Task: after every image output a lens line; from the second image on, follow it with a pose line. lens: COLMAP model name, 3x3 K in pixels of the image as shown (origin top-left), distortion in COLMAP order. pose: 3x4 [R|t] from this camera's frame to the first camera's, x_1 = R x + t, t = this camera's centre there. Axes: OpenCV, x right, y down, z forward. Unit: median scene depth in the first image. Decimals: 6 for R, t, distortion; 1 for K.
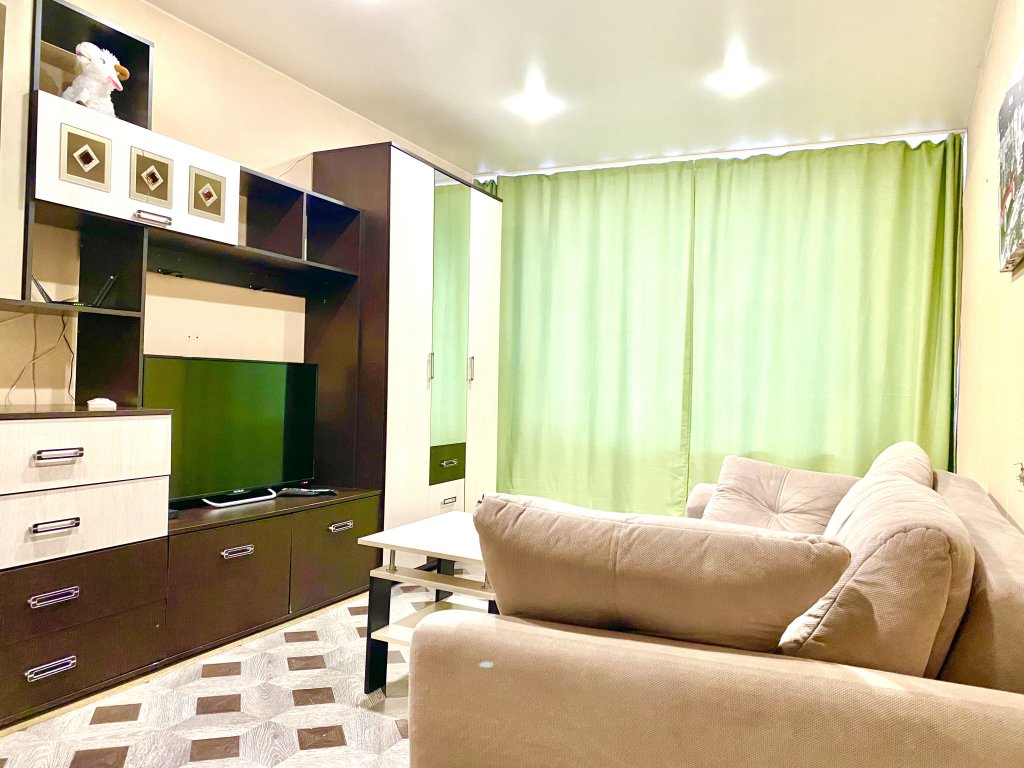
lens RADIAL K [[786.8, 0, 512.0], [0, 786.8, 384.0], [0, 0, 1]] dist [0.054598, -0.082097]
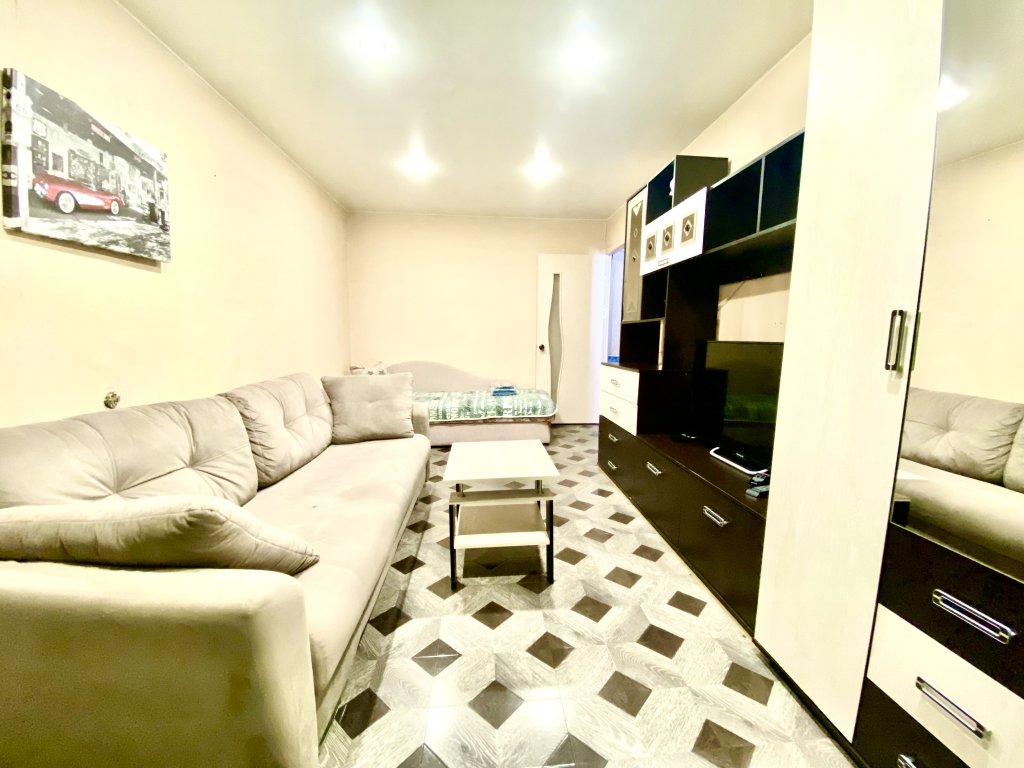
lens RADIAL K [[406.6, 0, 512.0], [0, 406.6, 384.0], [0, 0, 1]] dist [0.000203, 0.000017]
pose [[-0.863049, 0.016516, -0.504850, 0.184230], [-0.041342, 0.993803, 0.103186, -0.012594], [0.503426, 0.109926, -0.857018, 1.003570]]
